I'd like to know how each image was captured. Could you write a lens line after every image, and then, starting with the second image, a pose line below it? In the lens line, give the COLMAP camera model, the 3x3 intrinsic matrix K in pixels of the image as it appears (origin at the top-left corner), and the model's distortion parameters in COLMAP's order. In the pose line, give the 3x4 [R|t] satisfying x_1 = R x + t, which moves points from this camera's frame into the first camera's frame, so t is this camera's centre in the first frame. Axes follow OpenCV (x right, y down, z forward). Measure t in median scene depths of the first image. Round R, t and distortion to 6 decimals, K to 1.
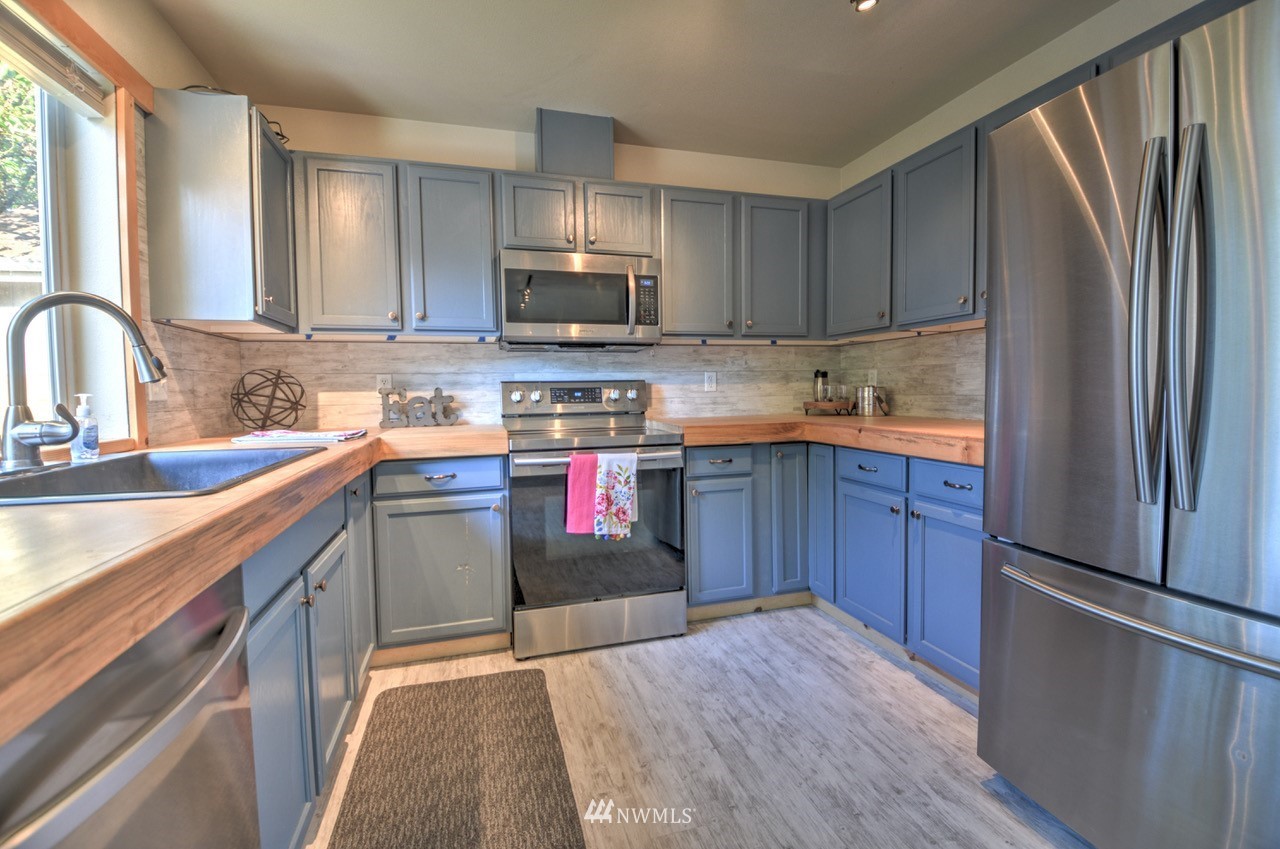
lens RADIAL K [[561.2, 0, 651.0], [0, 561.2, 419.4], [0, 0, 1]] dist [0.013067, -0.031201]
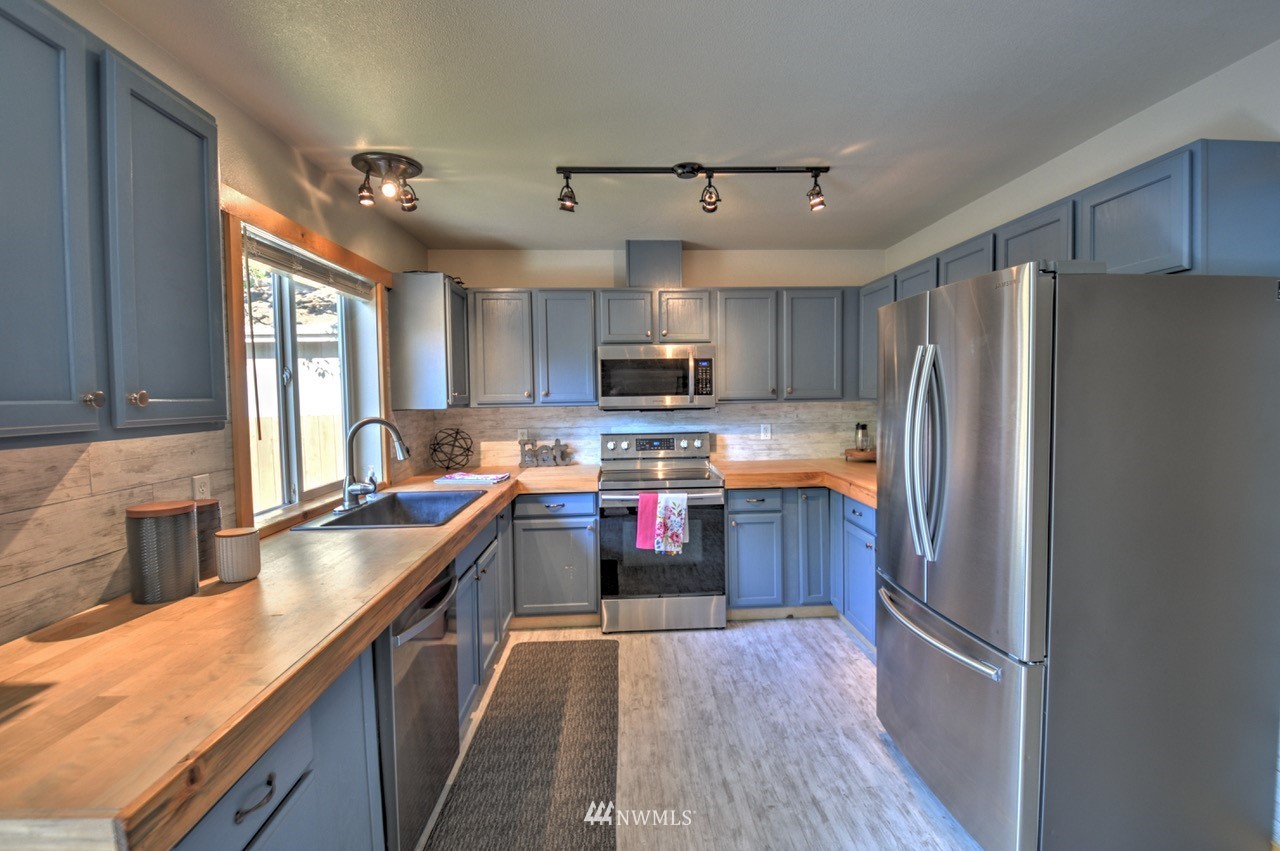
lens RADIAL K [[598.4, 0, 659.1], [0, 598.4, 420.7], [0, 0, 1]] dist [0.003142, -0.000314]
pose [[0.972618, 0.010651, -0.232167, 0.248678], [-0.011713, 0.999926, -0.003196, -0.115260], [0.232116, 0.005828, 0.972671, -0.460903]]
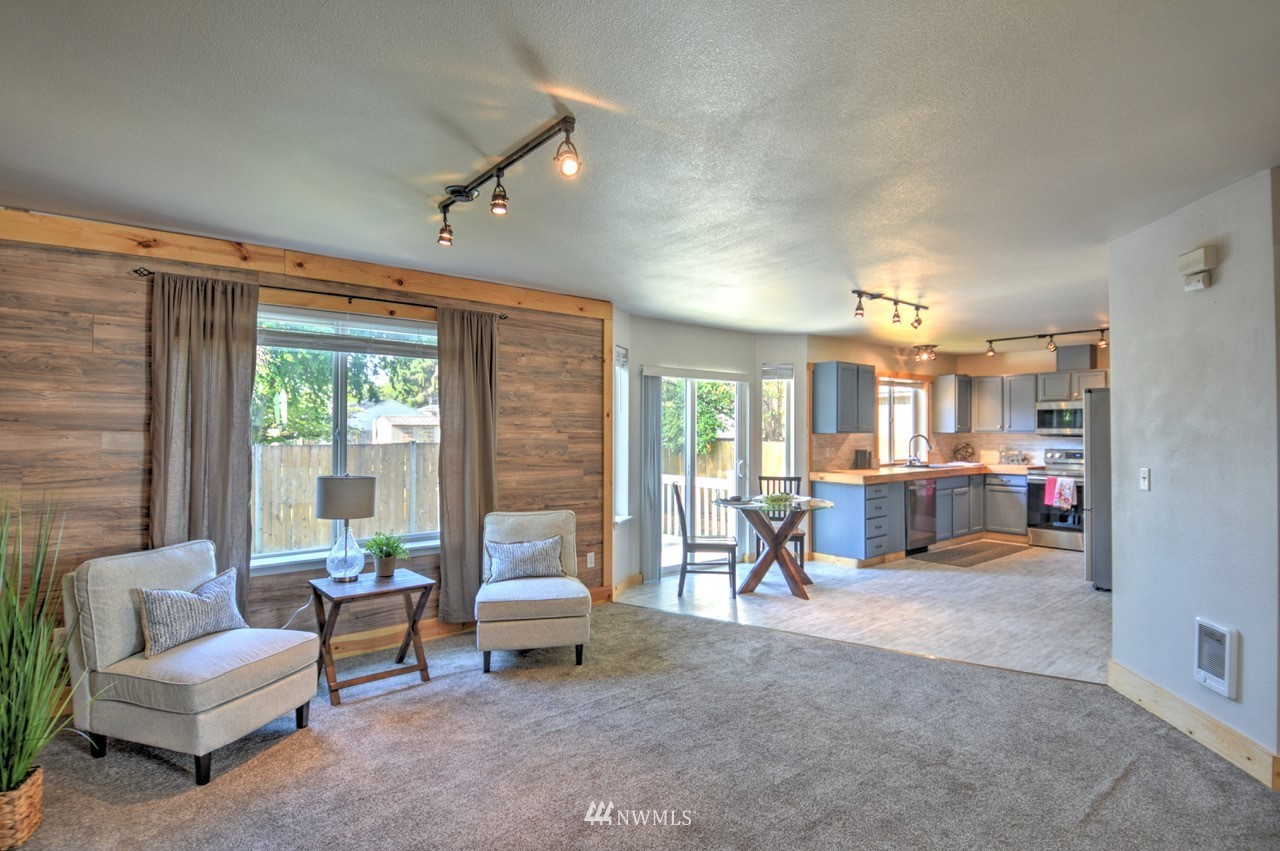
lens RADIAL K [[666.2, 0, 640.0], [0, 666.2, 425.5], [0, 0, 1]] dist [0.013903, -0.000666]
pose [[0.388531, 0.010000, -0.921381, 2.135024], [-0.057958, 0.998226, -0.013606, -0.031205], [0.919611, 0.058688, 0.388421, -2.204462]]
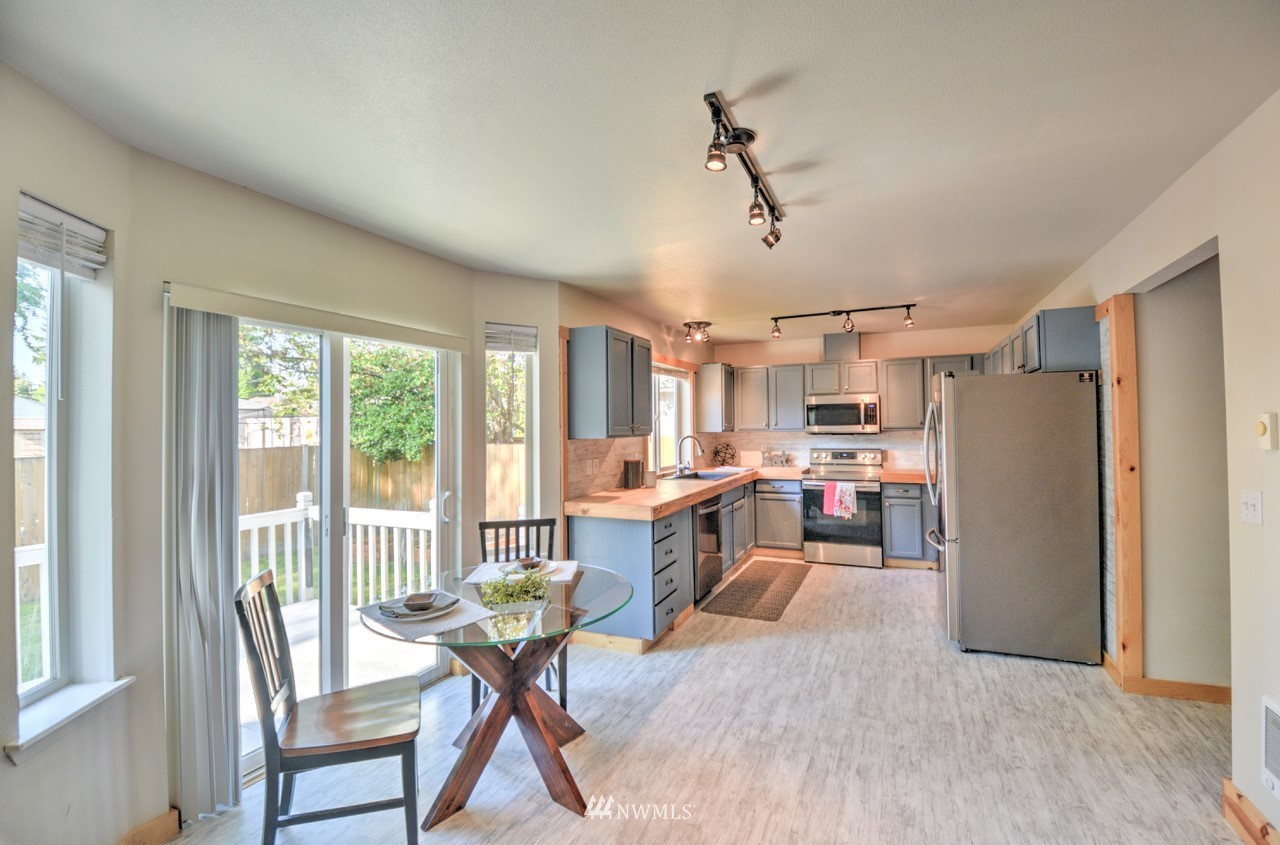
lens RADIAL K [[564.6, 0, 652.4], [0, 564.6, 413.5], [0, 0, 1]] dist [0.029453, -0.032281]
pose [[0.756286, -0.008780, -0.654182, 0.890528], [-0.033945, 0.998037, -0.052638, -0.079061], [0.653360, 0.062015, 0.754503, -1.372917]]
